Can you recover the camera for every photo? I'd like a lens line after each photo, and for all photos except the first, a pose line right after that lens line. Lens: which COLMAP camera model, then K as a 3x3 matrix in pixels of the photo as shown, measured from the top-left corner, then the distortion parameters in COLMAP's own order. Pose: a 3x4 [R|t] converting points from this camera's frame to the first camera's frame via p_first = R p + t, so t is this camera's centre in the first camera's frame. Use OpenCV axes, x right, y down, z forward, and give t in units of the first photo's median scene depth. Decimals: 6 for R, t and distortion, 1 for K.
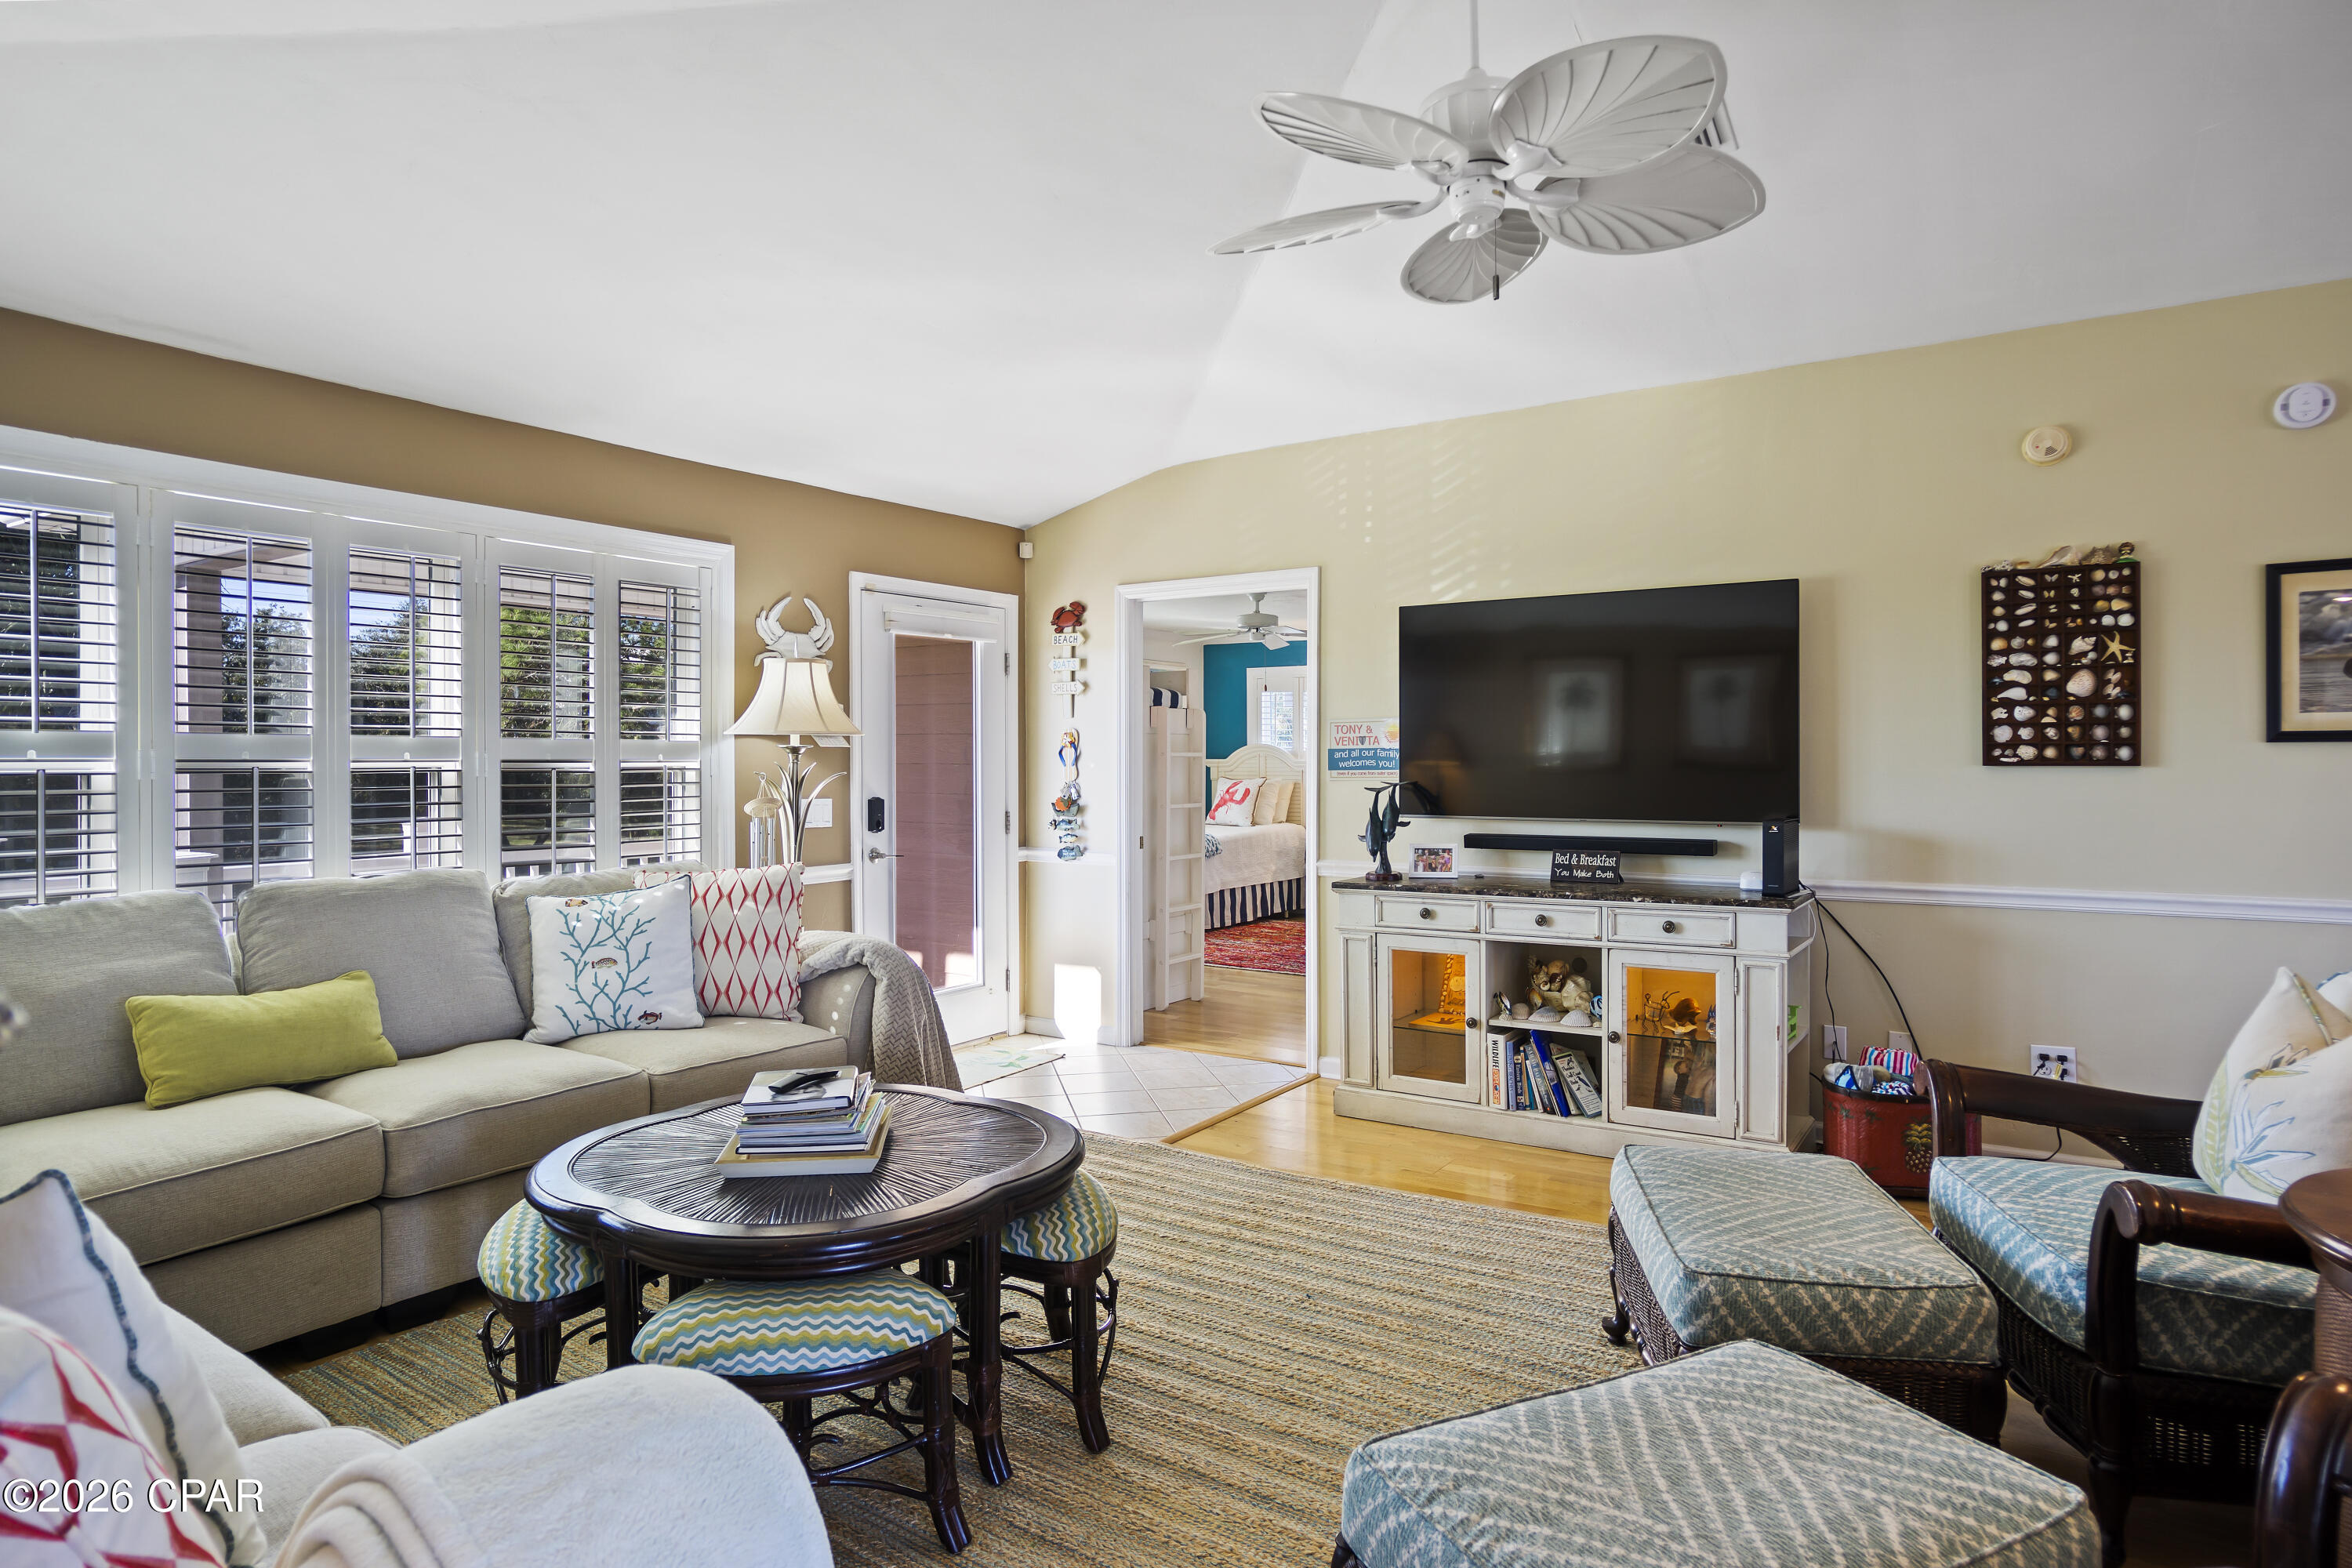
lens RADIAL K [[1284.5, 0, 1160.1], [0, 1284.5, 784.2], [0, 0, 1]] dist [-0.047269, 0.026467]
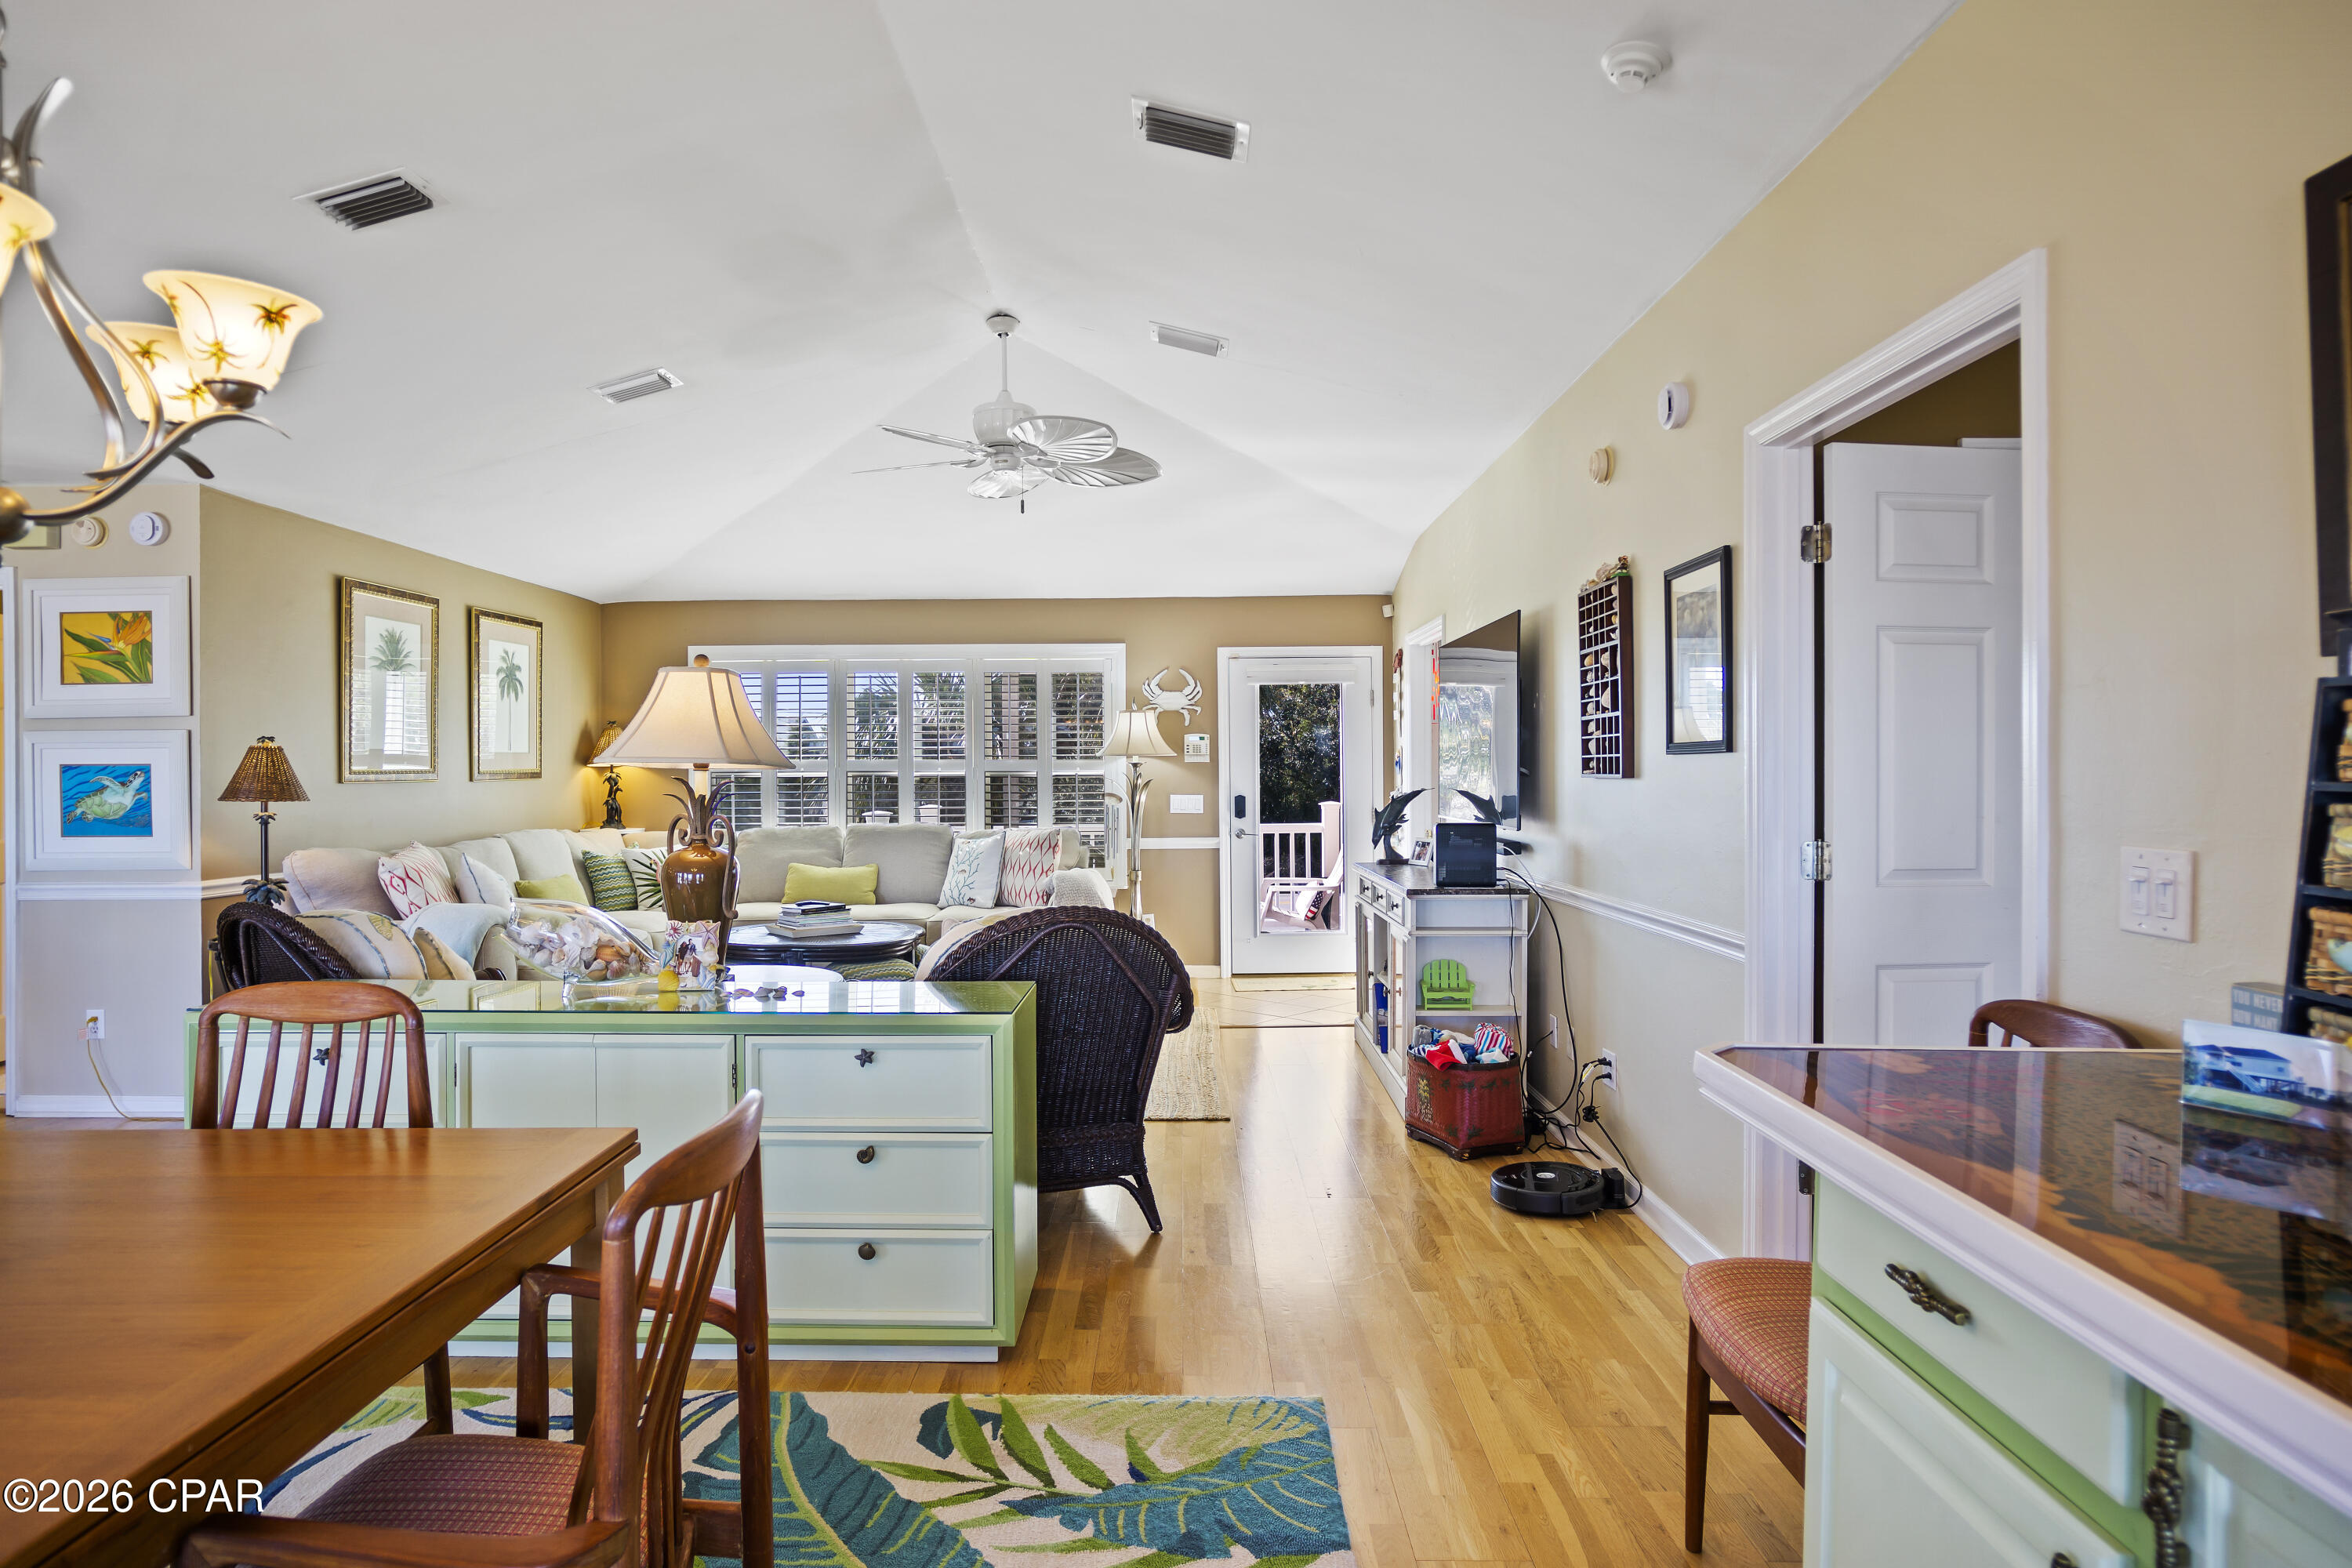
lens RADIAL K [[1284.5, 0, 1155.2], [0, 1284.5, 786.8], [0, 0, 1]] dist [-0.047269, 0.026467]
pose [[0.555787, 0.010561, -0.831258, 1.350447], [-0.011591, 0.999921, 0.004953, -0.008178], [0.831244, 0.006882, 0.555865, 0.109408]]
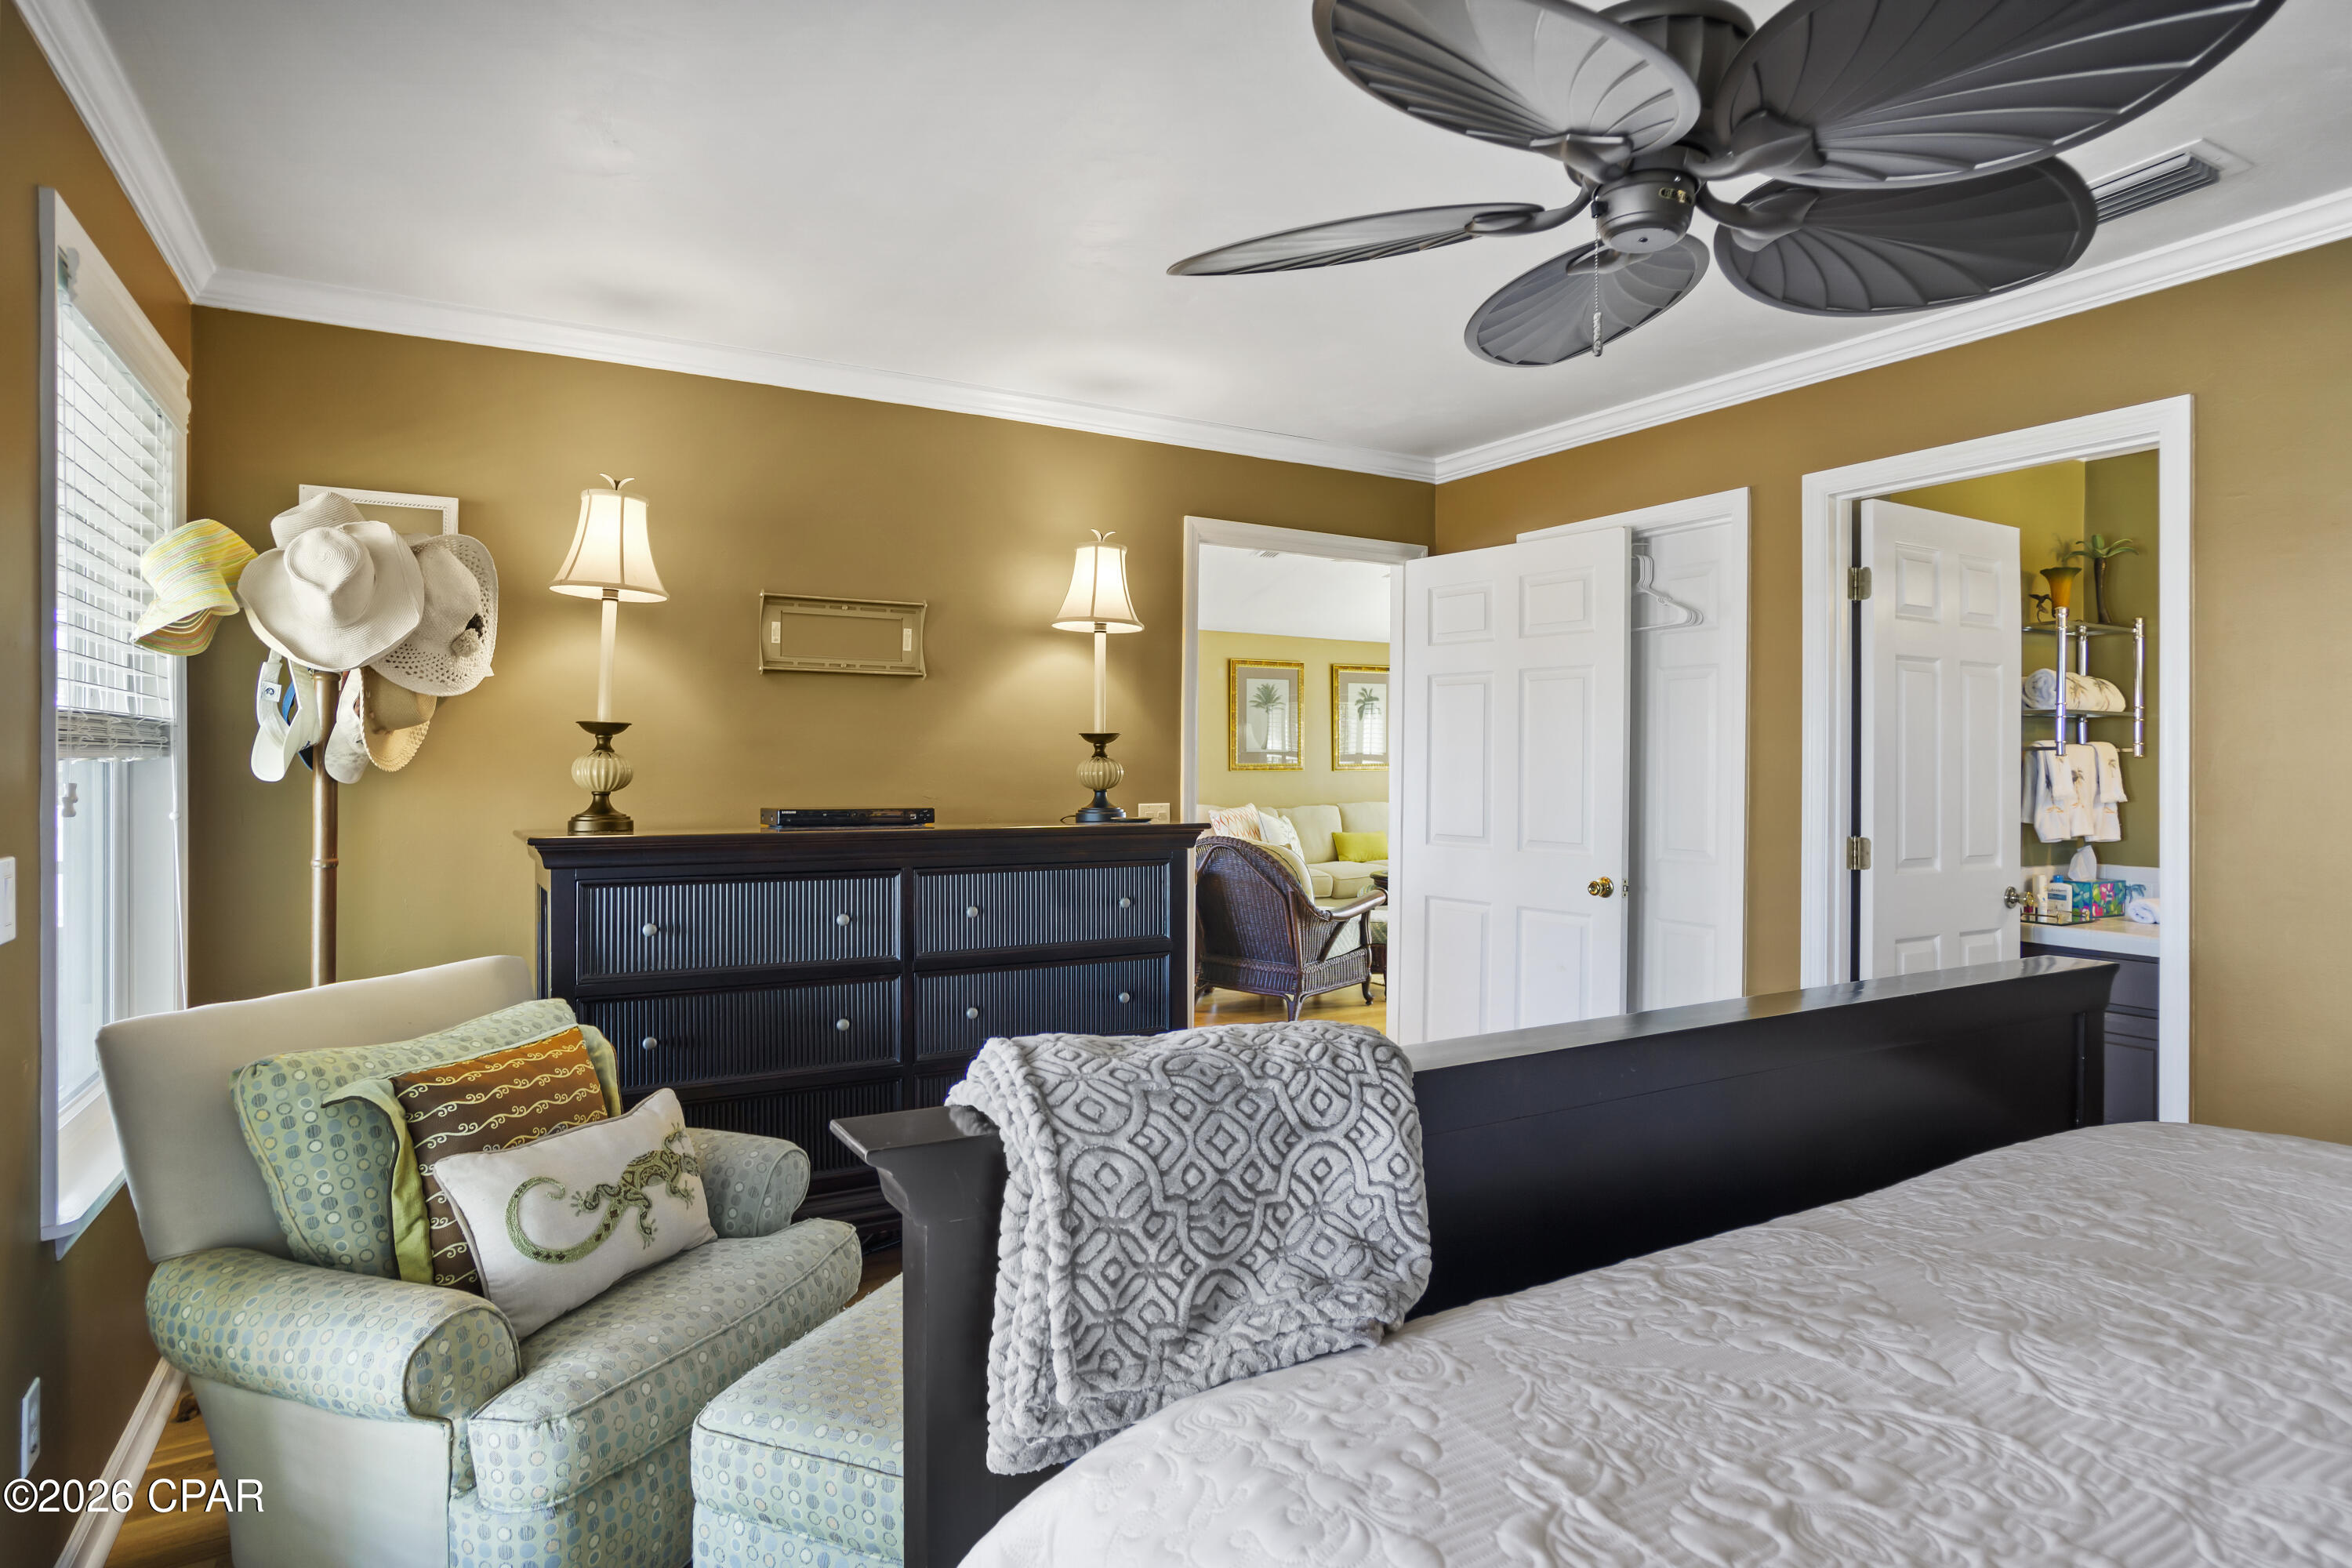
lens RADIAL K [[1284.5, 0, 1170.9], [0, 1284.5, 778.6], [0, 0, 1]] dist [-0.047269, 0.026467]
pose [[-0.420400, 0.011757, -0.907263, 2.121901], [-0.014312, 0.999706, 0.019587, -0.030313], [0.907226, 0.021219, -0.420108, 1.152930]]
